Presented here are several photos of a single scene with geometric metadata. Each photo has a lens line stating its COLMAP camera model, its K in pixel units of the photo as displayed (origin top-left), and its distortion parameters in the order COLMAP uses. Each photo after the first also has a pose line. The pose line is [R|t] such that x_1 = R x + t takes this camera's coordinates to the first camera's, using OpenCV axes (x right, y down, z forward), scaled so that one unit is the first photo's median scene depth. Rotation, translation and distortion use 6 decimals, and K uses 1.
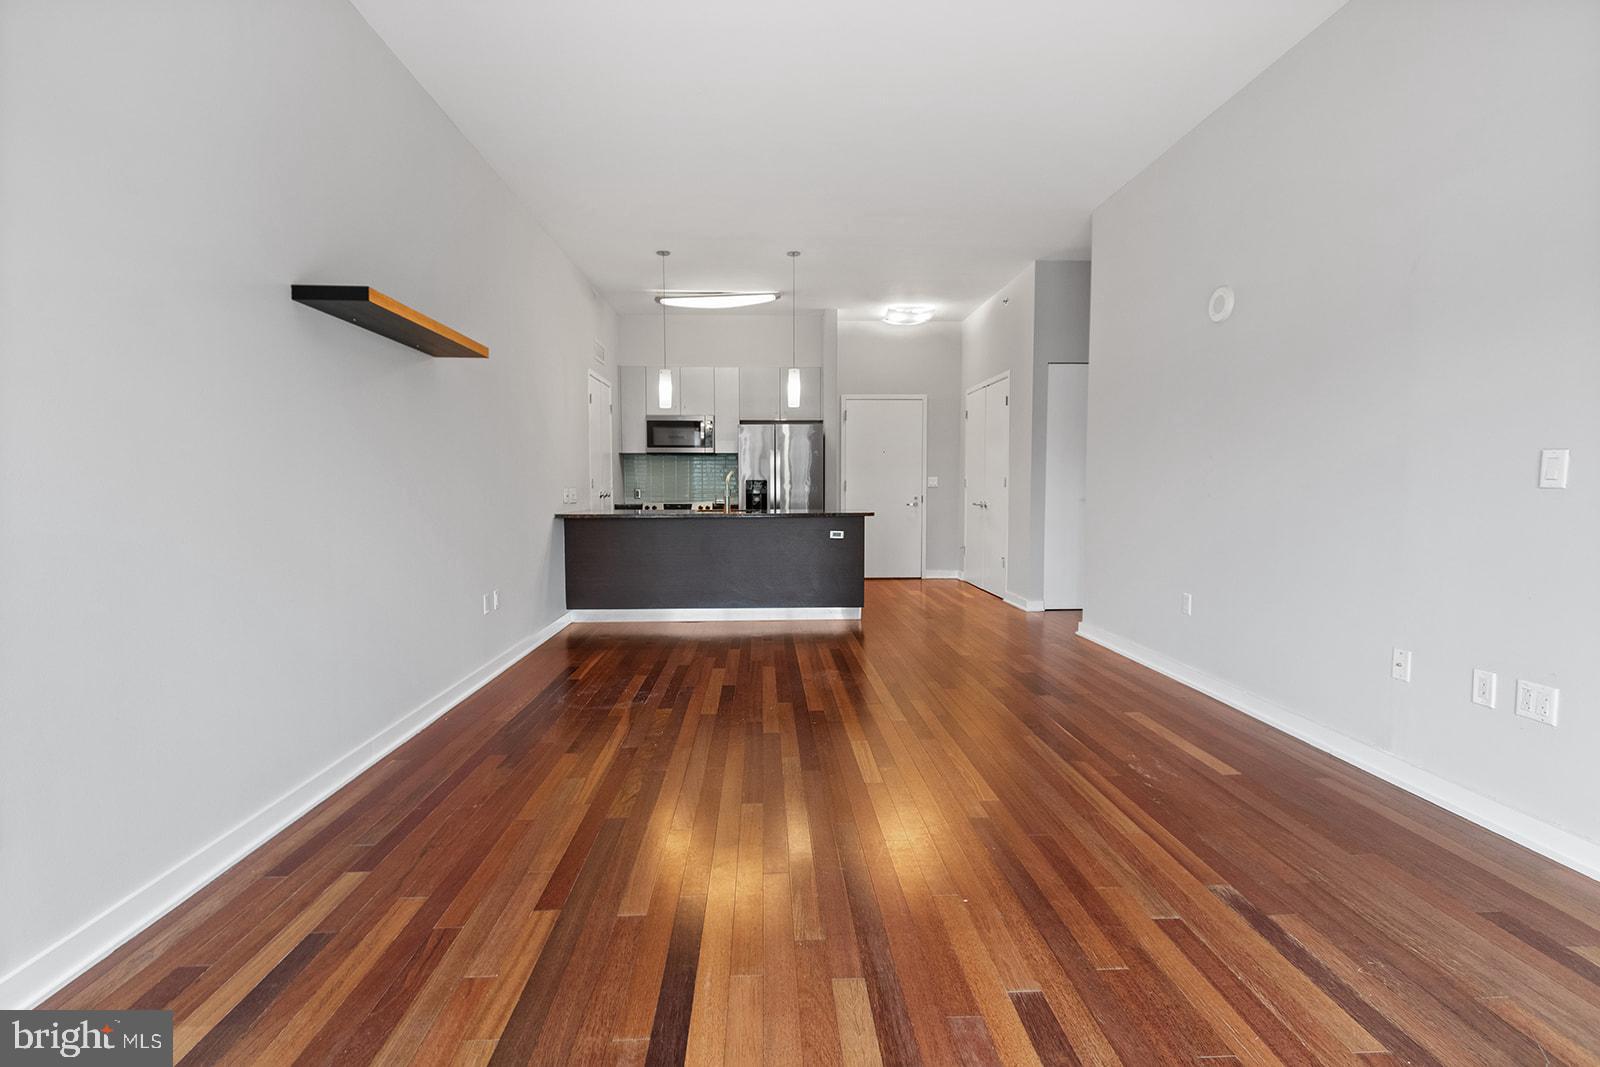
lens RADIAL K [[747.7, 0, 797.4], [0, 747.7, 531.8], [0, 0, 1]] dist [-0.004118, -0.003739]
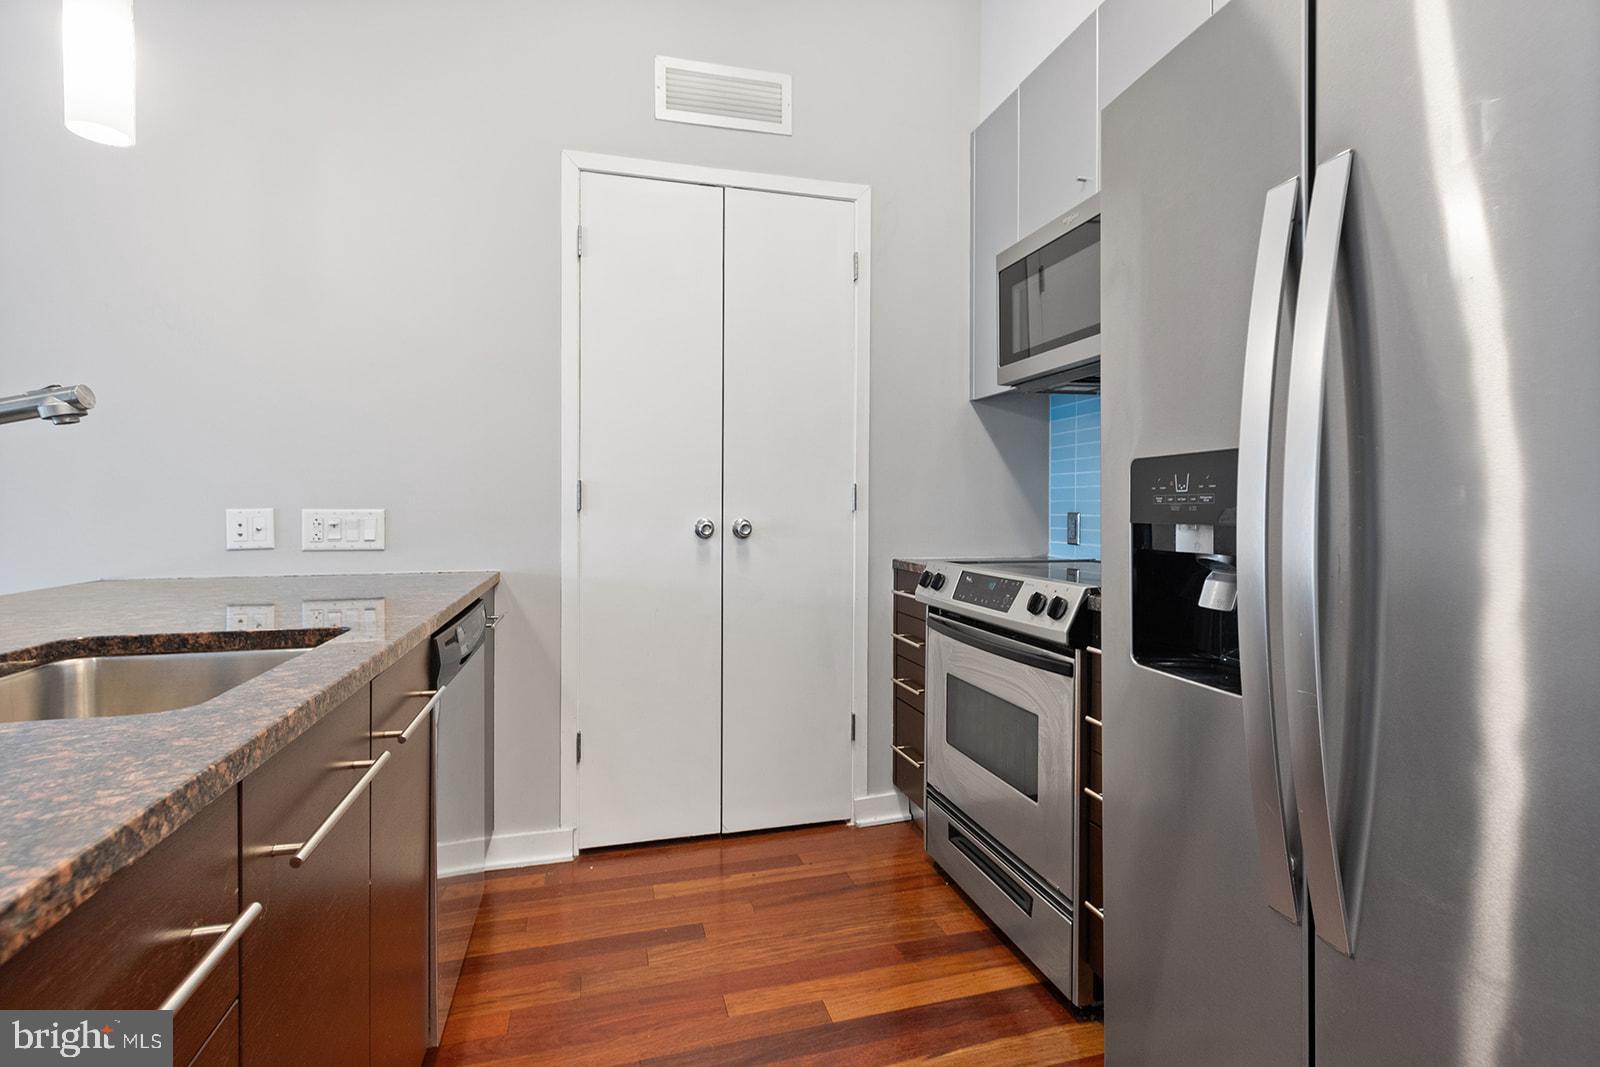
lens RADIAL K [[747.7, 0, 805.9], [0, 747.7, 508.7], [0, 0, 1]] dist [-0.004118, -0.003739]
pose [[0.224578, 0.001430, -0.974455, 0.069223], [-0.057705, 0.998264, -0.011834, -0.059912], [0.972746, 0.058888, 0.224271, 1.006213]]
